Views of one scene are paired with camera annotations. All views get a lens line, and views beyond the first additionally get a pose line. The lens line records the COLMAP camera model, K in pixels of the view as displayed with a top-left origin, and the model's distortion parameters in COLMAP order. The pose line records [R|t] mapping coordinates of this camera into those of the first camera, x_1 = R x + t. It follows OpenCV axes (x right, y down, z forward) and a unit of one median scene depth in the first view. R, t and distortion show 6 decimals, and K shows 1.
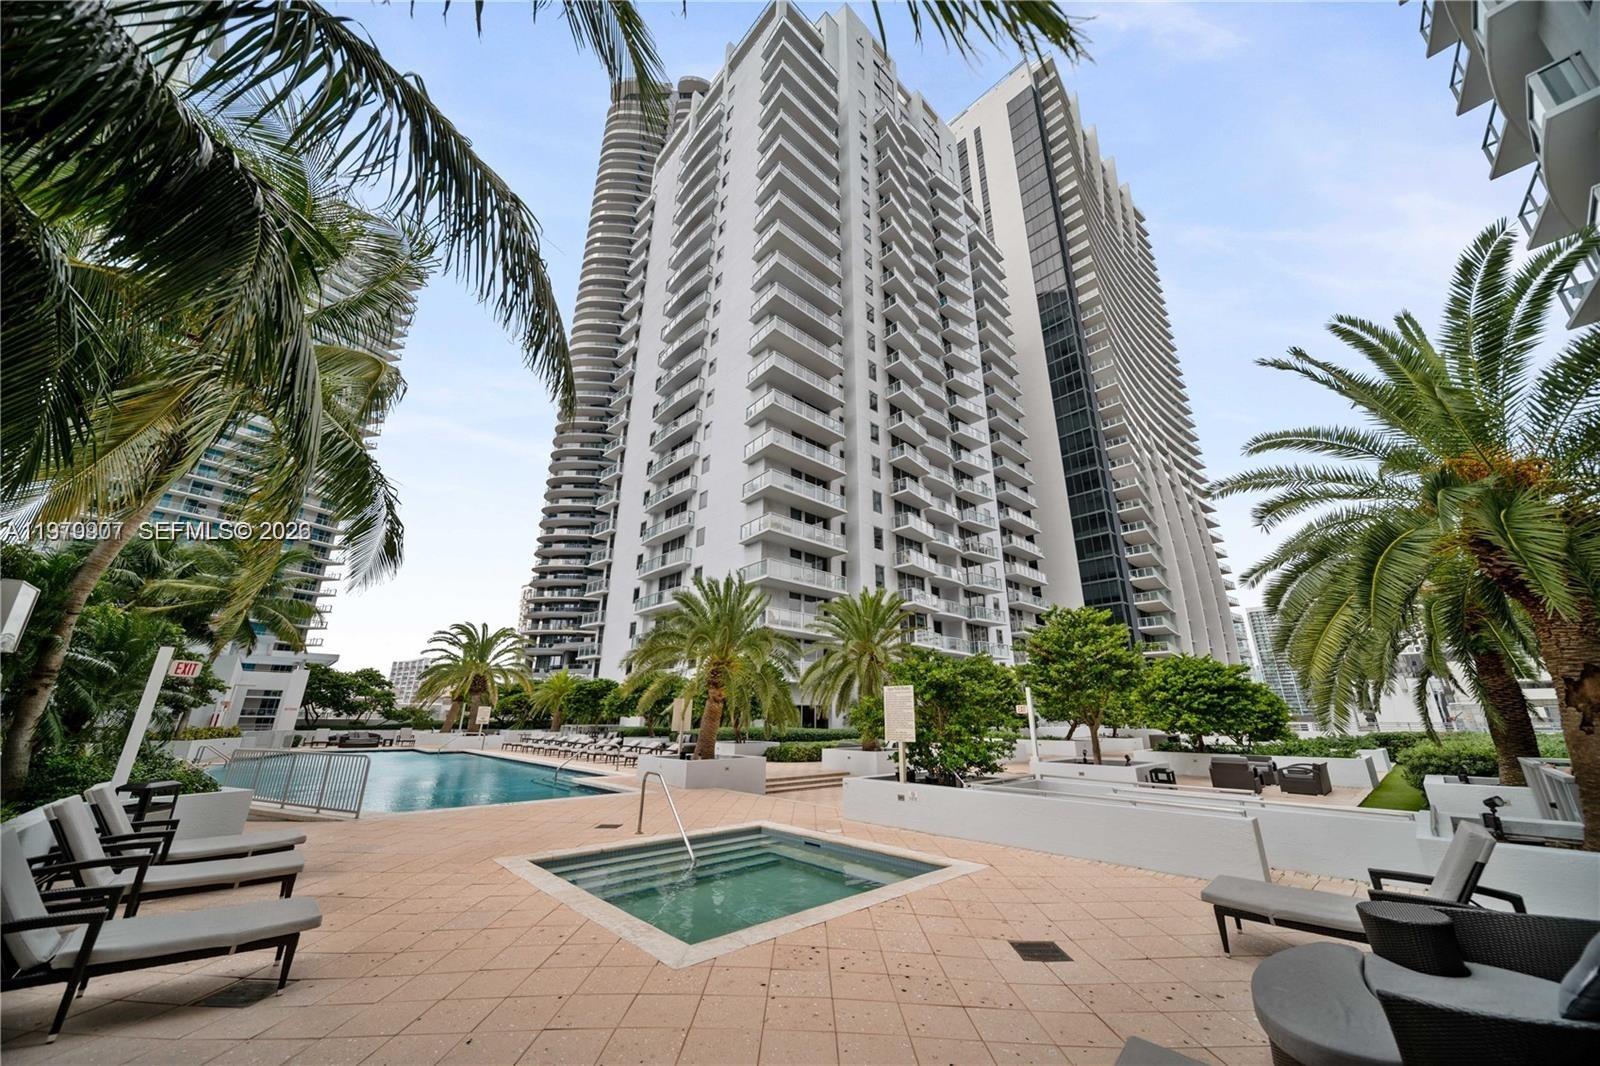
lens RADIAL K [[565.0, 0, 807.1], [0, 565.0, 527.2], [0, 0, 1]] dist [0.000331, 0.000114]
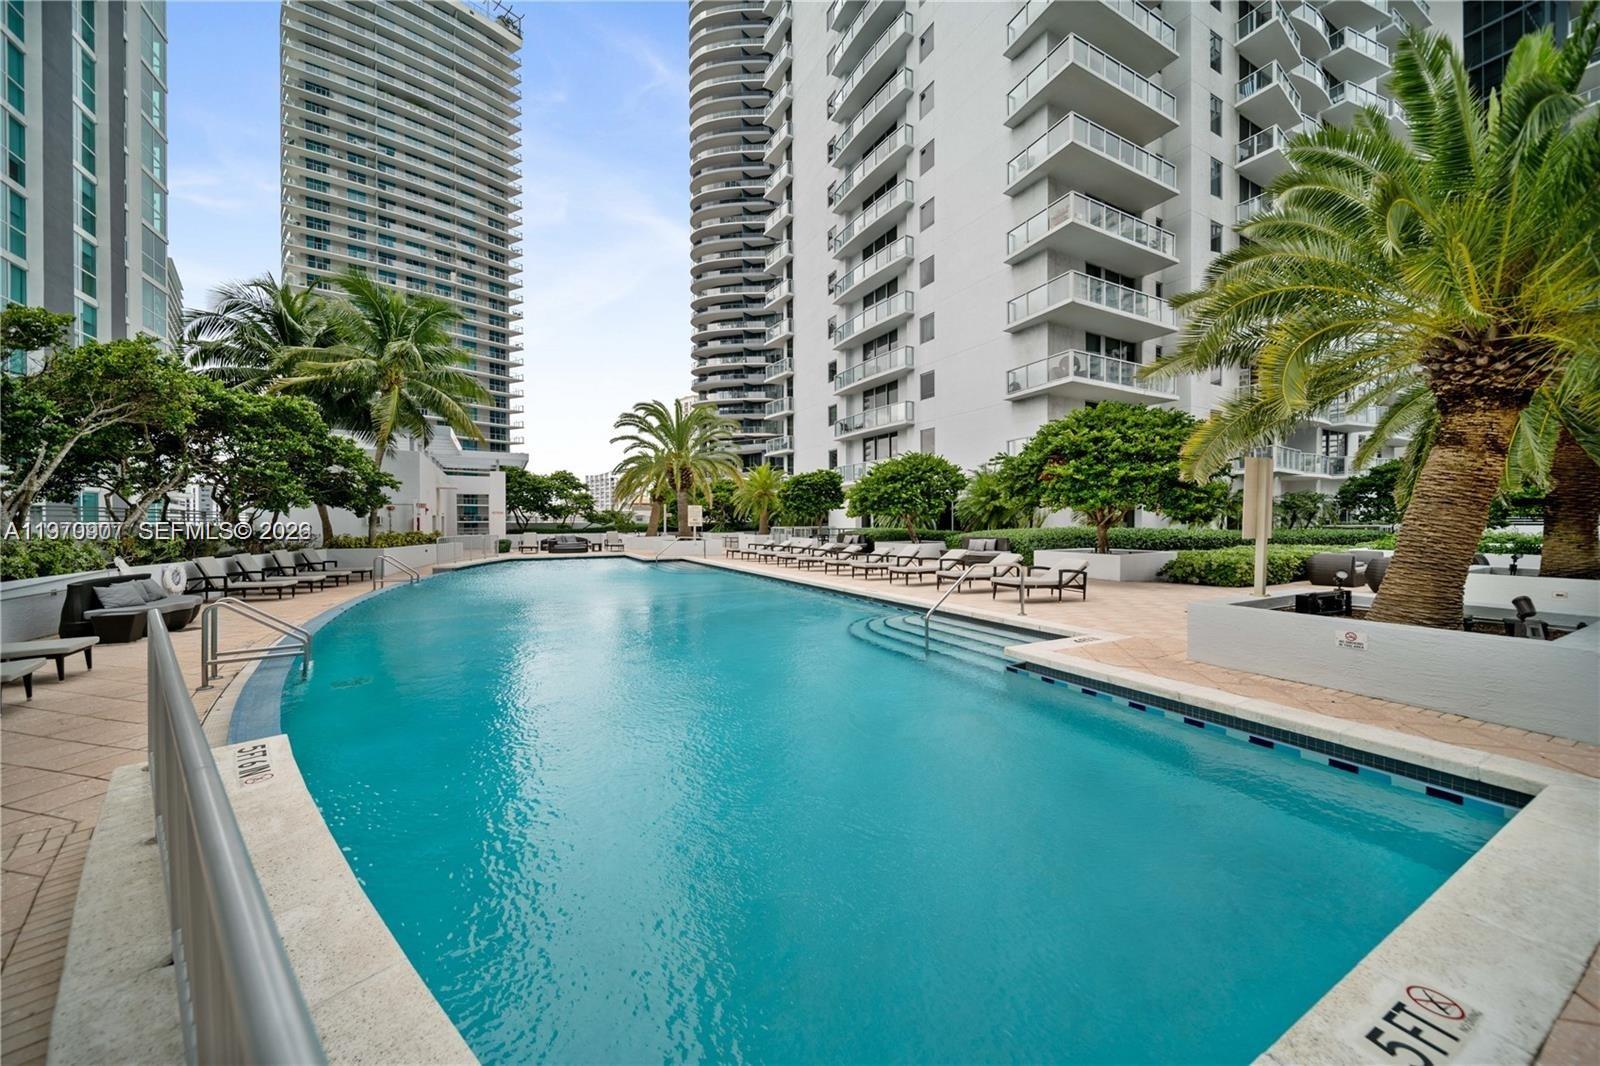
lens RADIAL K [[565.0, 0, 800.5], [0, 565.0, 528.6], [0, 0, 1]] dist [0.000331, 0.000114]
pose [[0.966338, -0.006948, -0.257183, -0.178249], [0.092606, 0.942026, 0.322508, 0.085137], [0.240033, -0.335468, 0.910958, 0.242908]]
